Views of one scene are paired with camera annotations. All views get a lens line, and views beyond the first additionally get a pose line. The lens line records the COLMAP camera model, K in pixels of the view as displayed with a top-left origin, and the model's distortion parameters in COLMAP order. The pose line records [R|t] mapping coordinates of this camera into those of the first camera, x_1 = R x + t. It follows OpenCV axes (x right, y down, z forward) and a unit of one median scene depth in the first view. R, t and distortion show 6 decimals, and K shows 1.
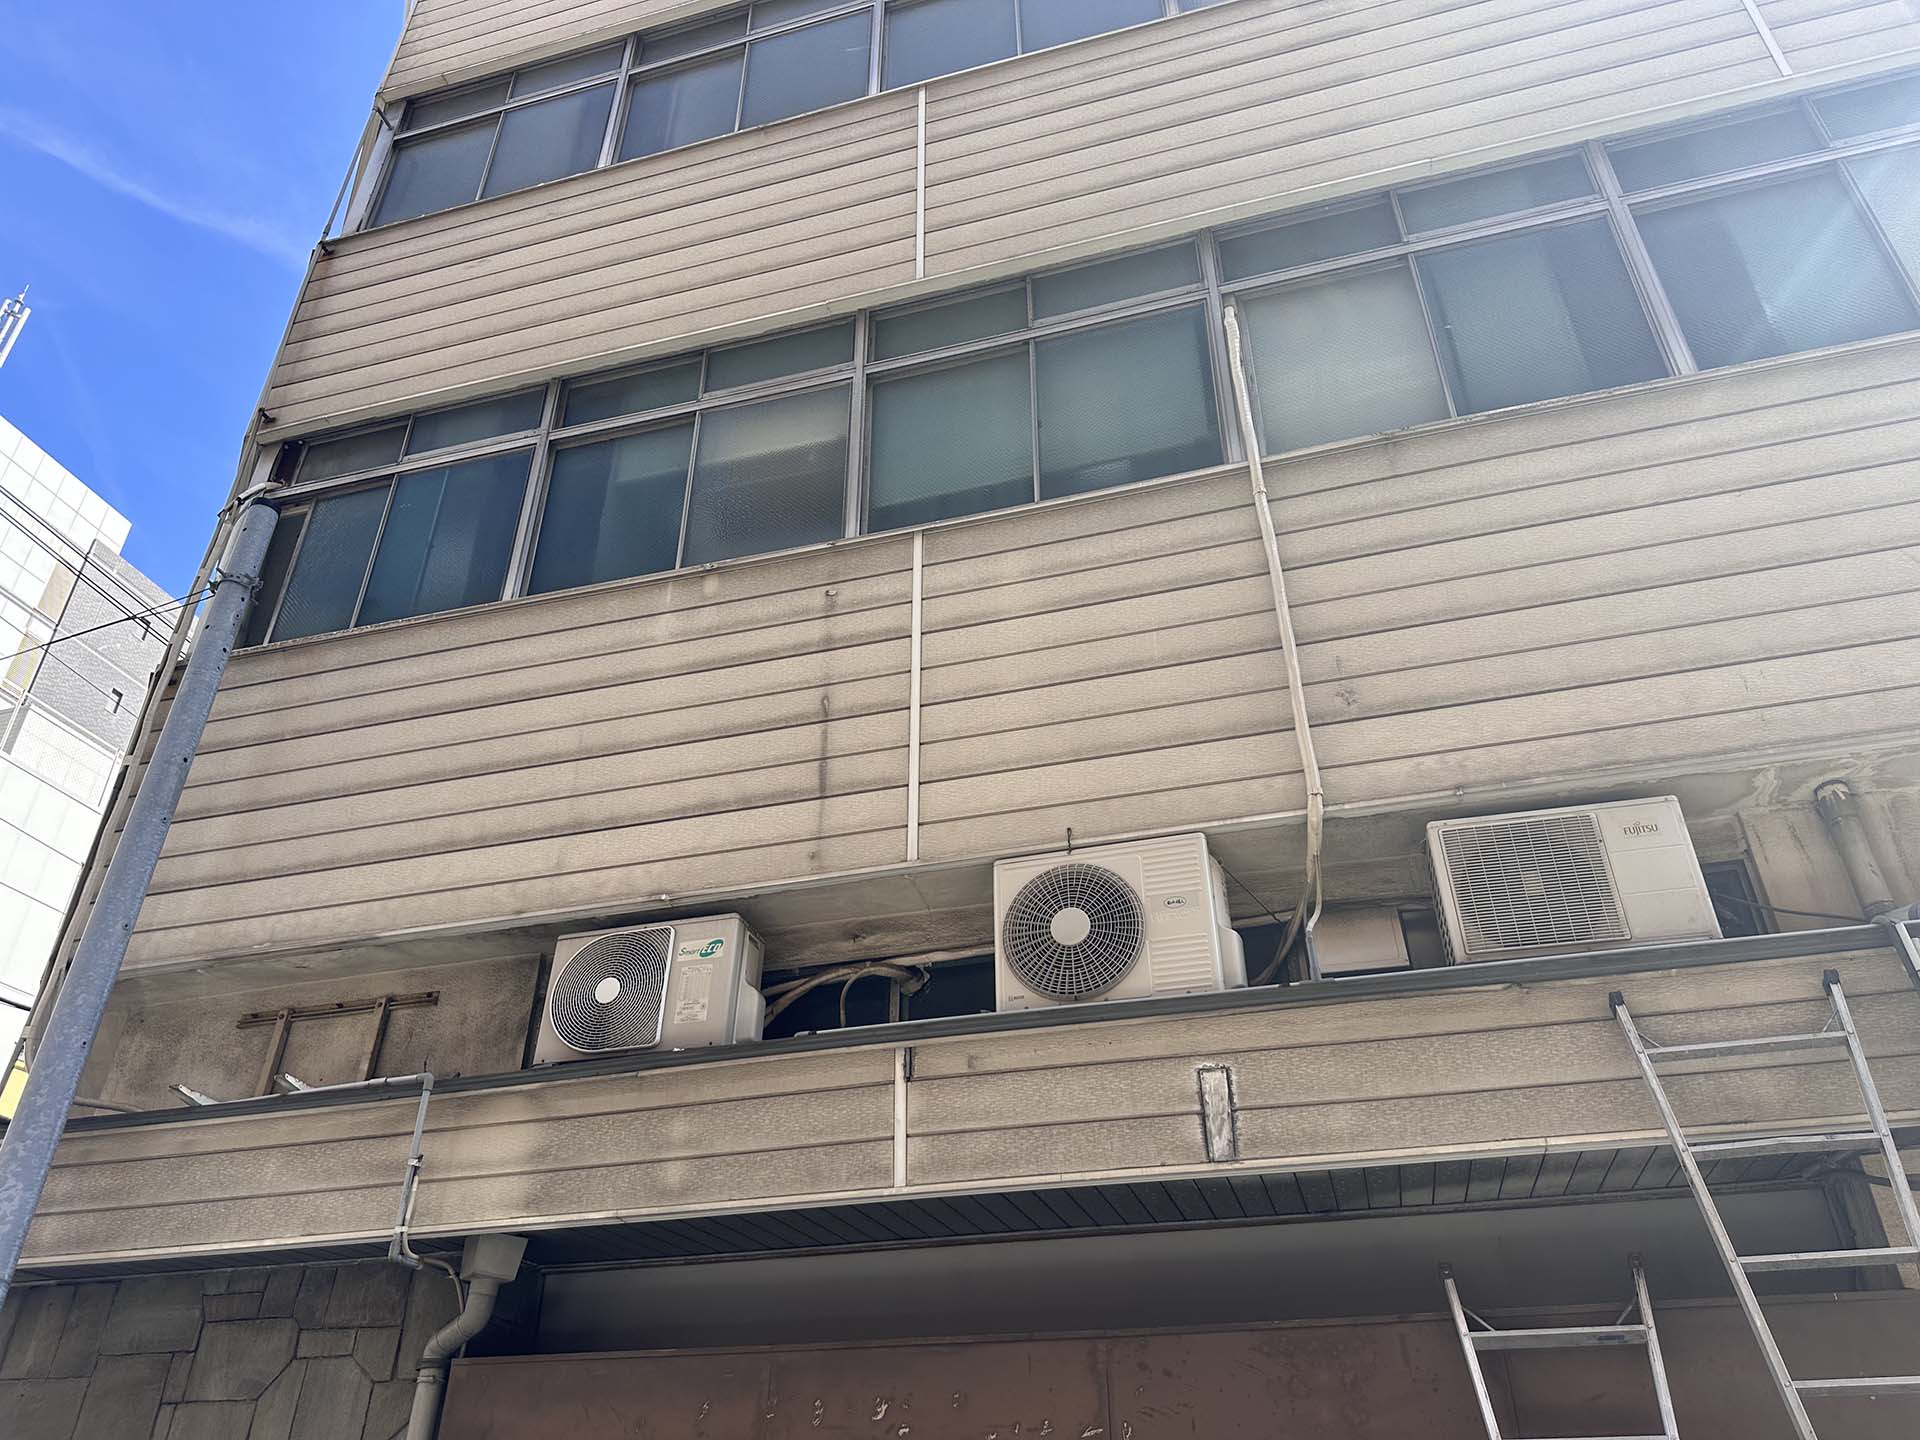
lens RADIAL K [[1349.0, 0, 960.0], [0, 1349.0, 720.0], [0, 0, 1]] dist [0.089134, -0.136302]
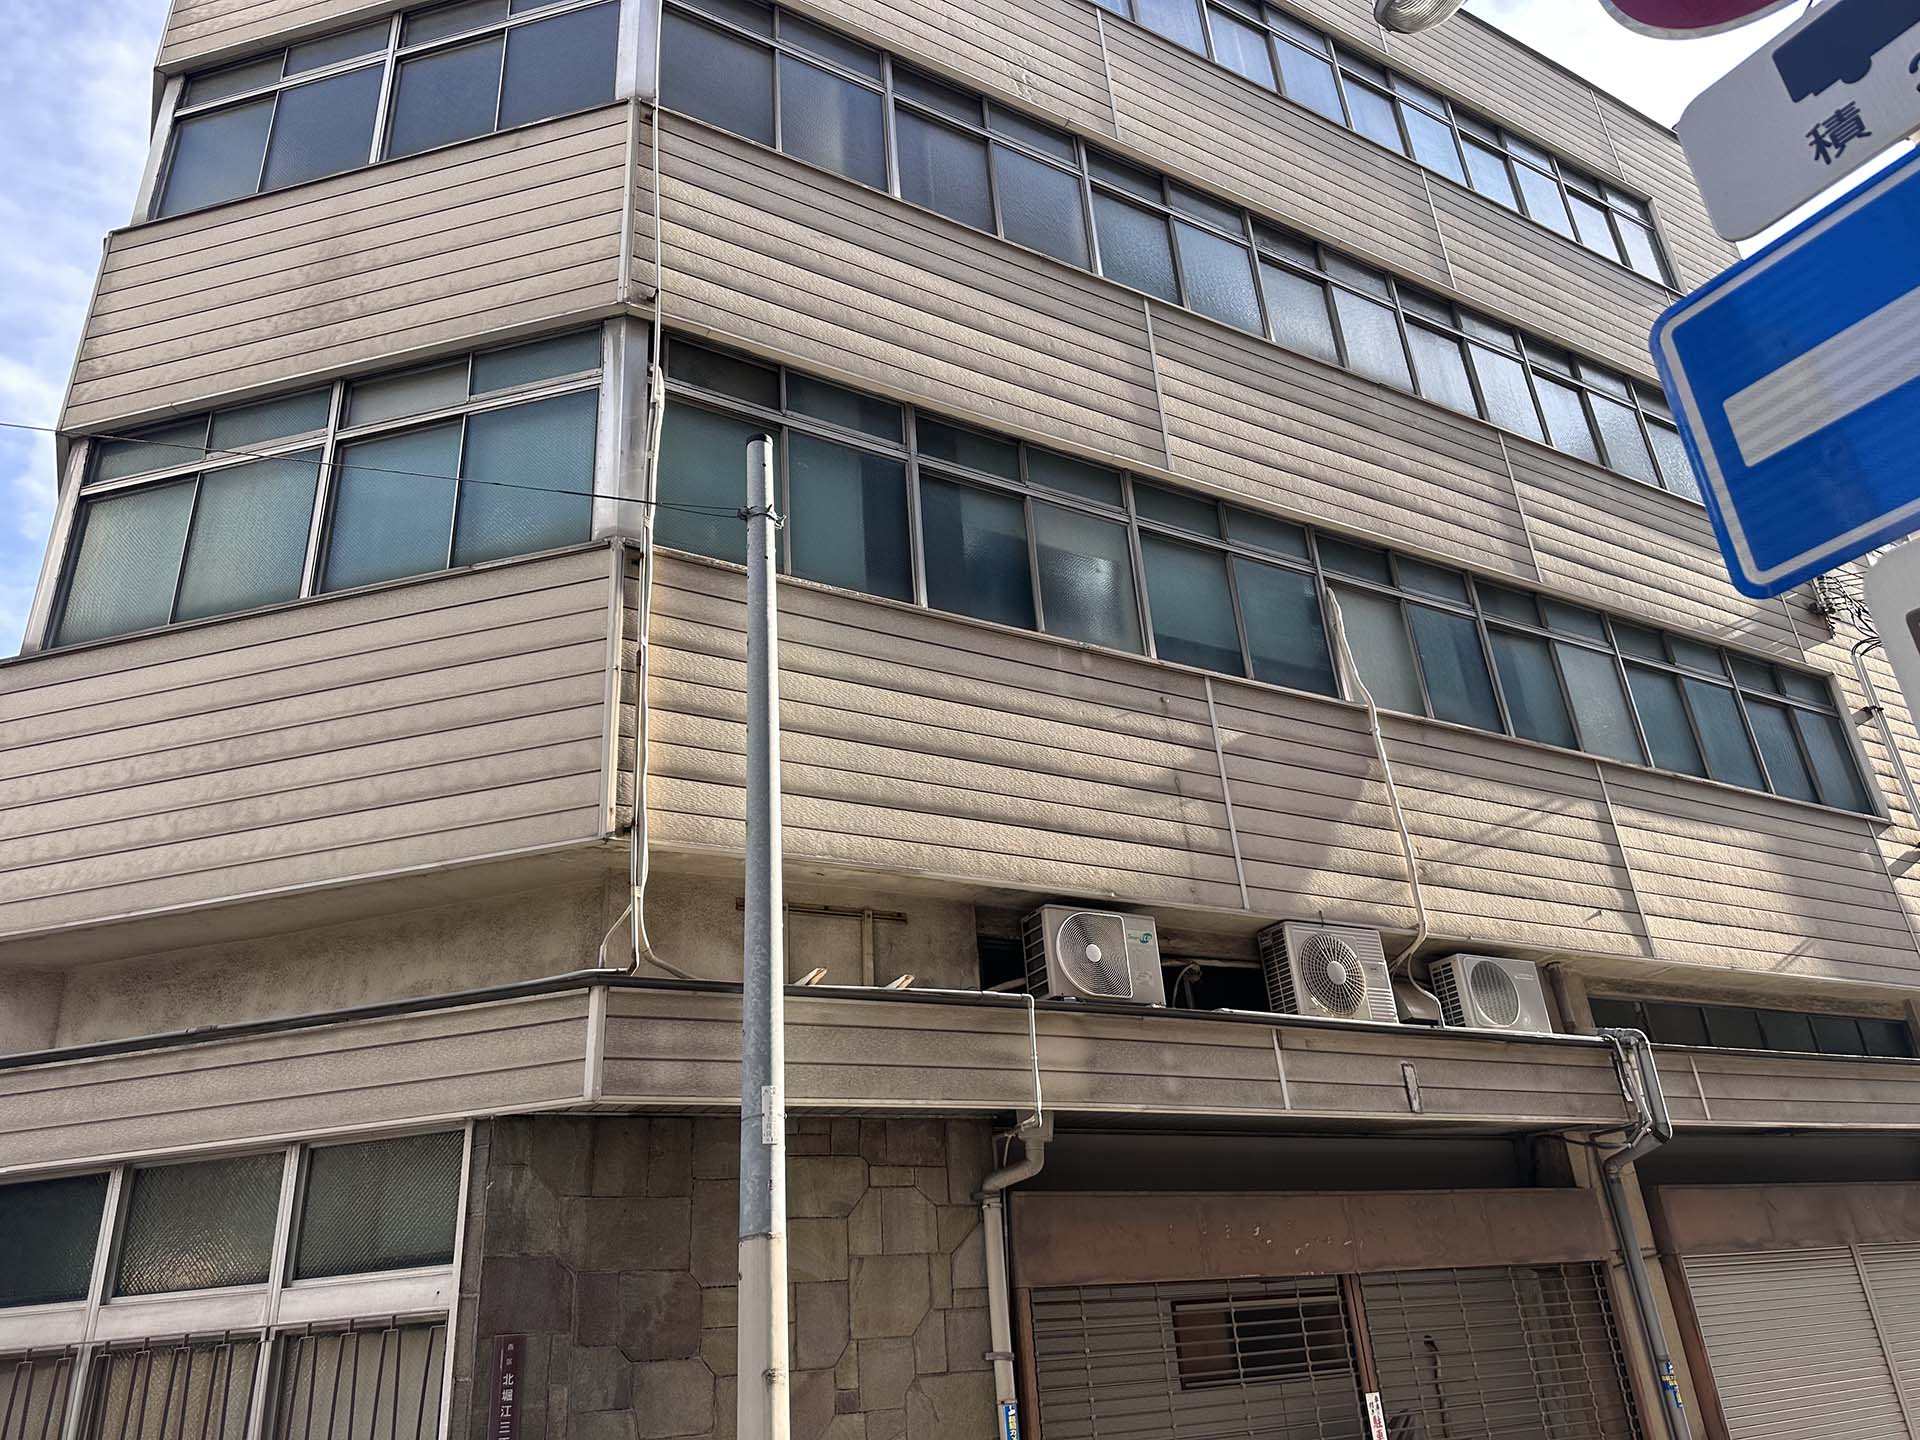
lens RADIAL K [[1349.0, 0, 960.0], [0, 1349.0, 720.0], [0, 0, 1]] dist [0.089134, -0.136302]
pose [[0.698757, 0.268803, 0.662936, -1.453179], [-0.323336, 0.945329, -0.042499, 0.072436], [-0.638117, -0.184655, 0.747469, 0.049229]]
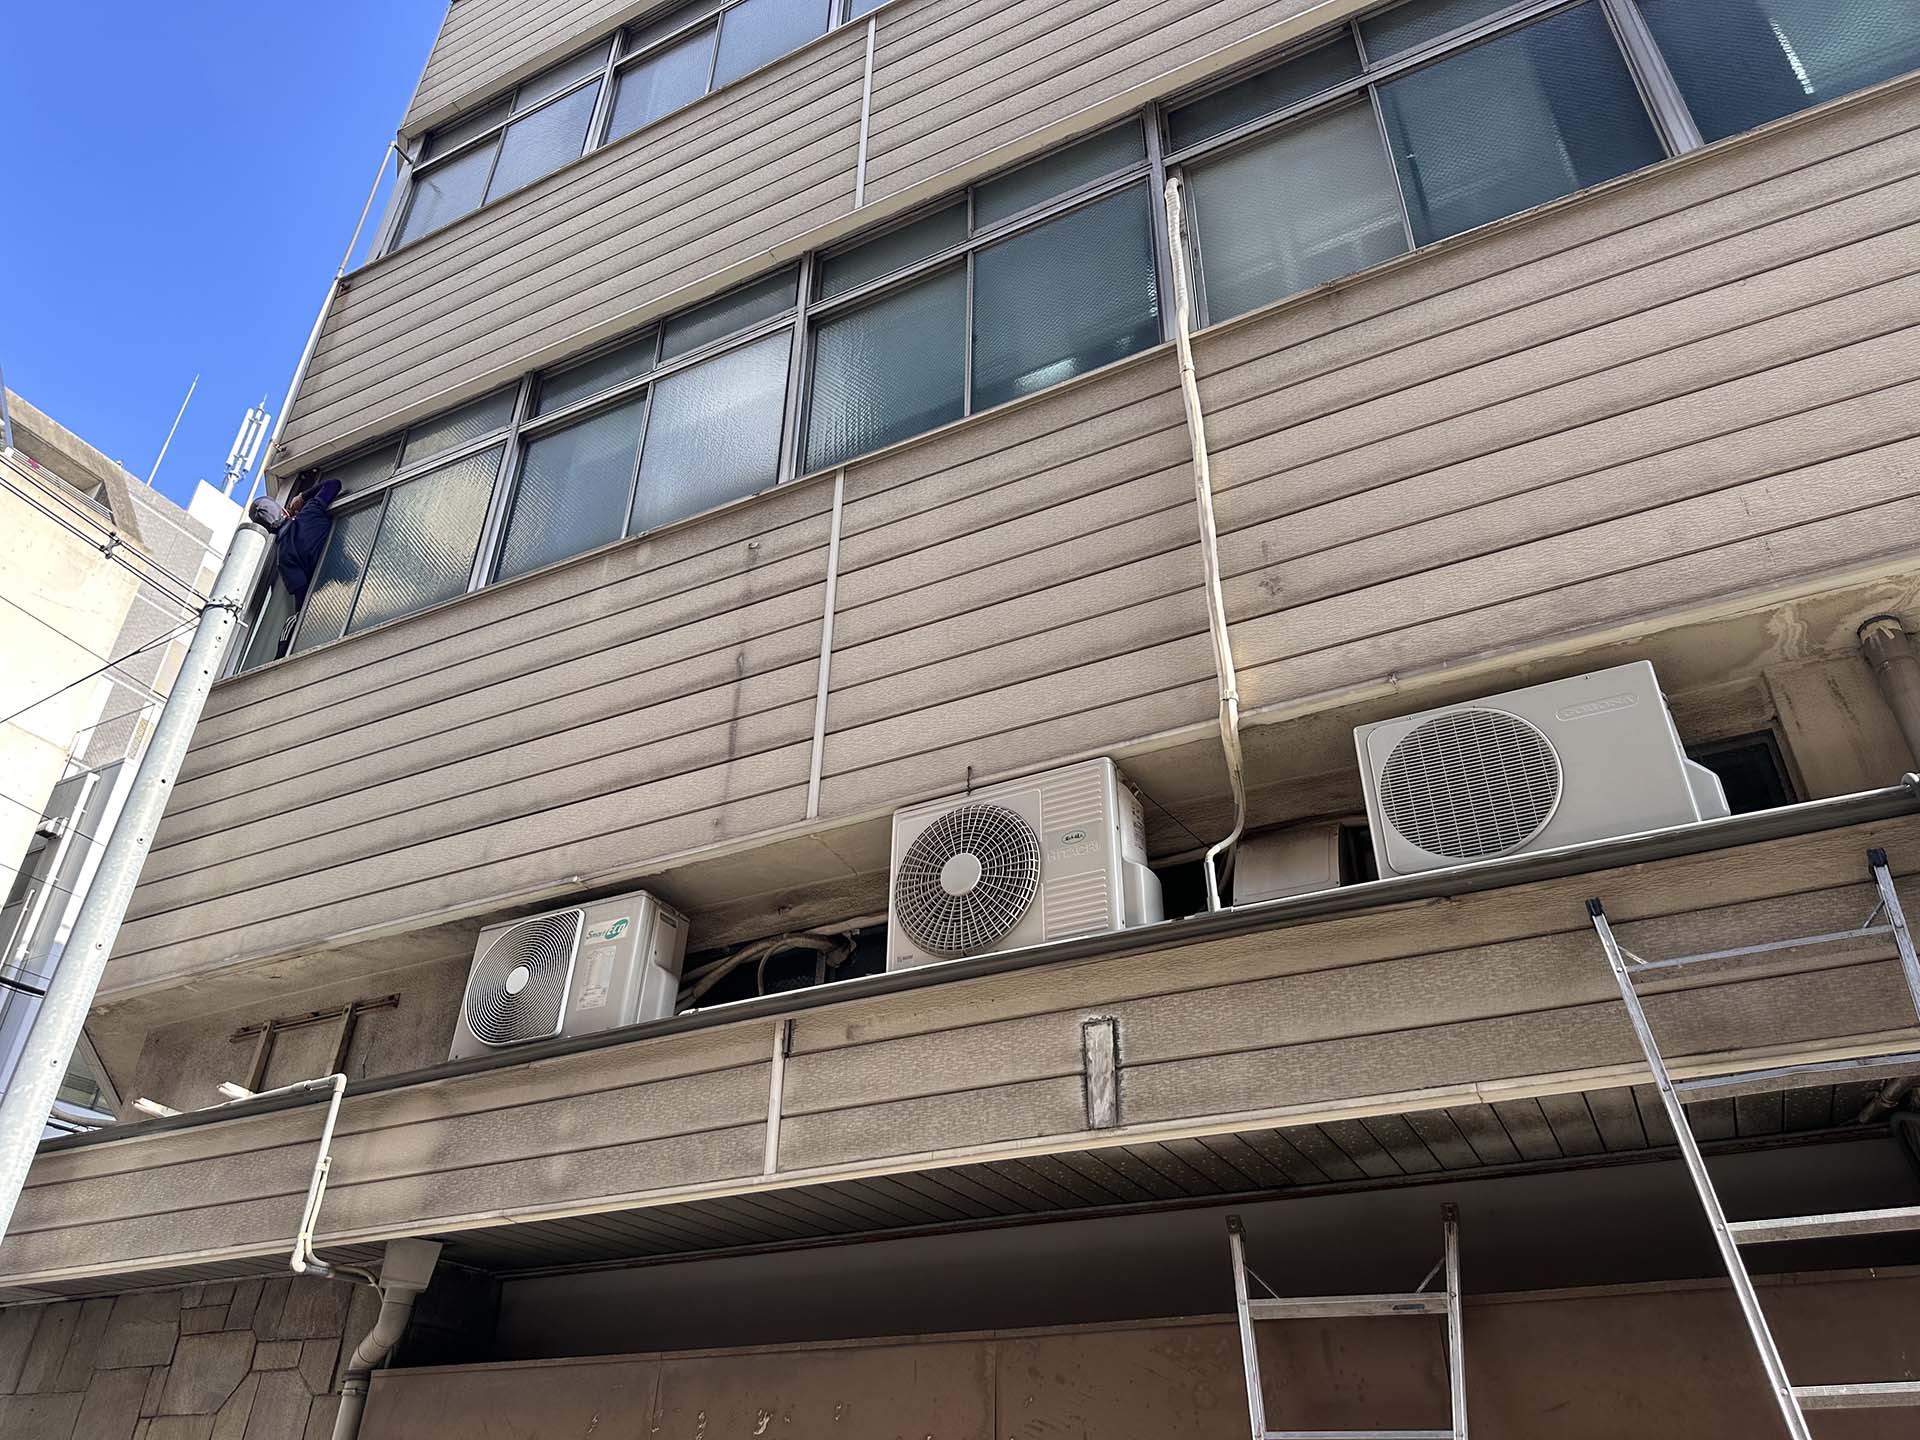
lens RADIAL K [[1344.3, 0, 960.0], [0, 1344.3, 720.0], [0, 0, 1]] dist [0.084721, -0.122256]
pose [[0.980774, -0.090989, -0.172635, 0.231920], [0.089872, 0.995851, -0.014290, 0.062005], [0.173219, -0.001500, 0.984882, 0.127424]]
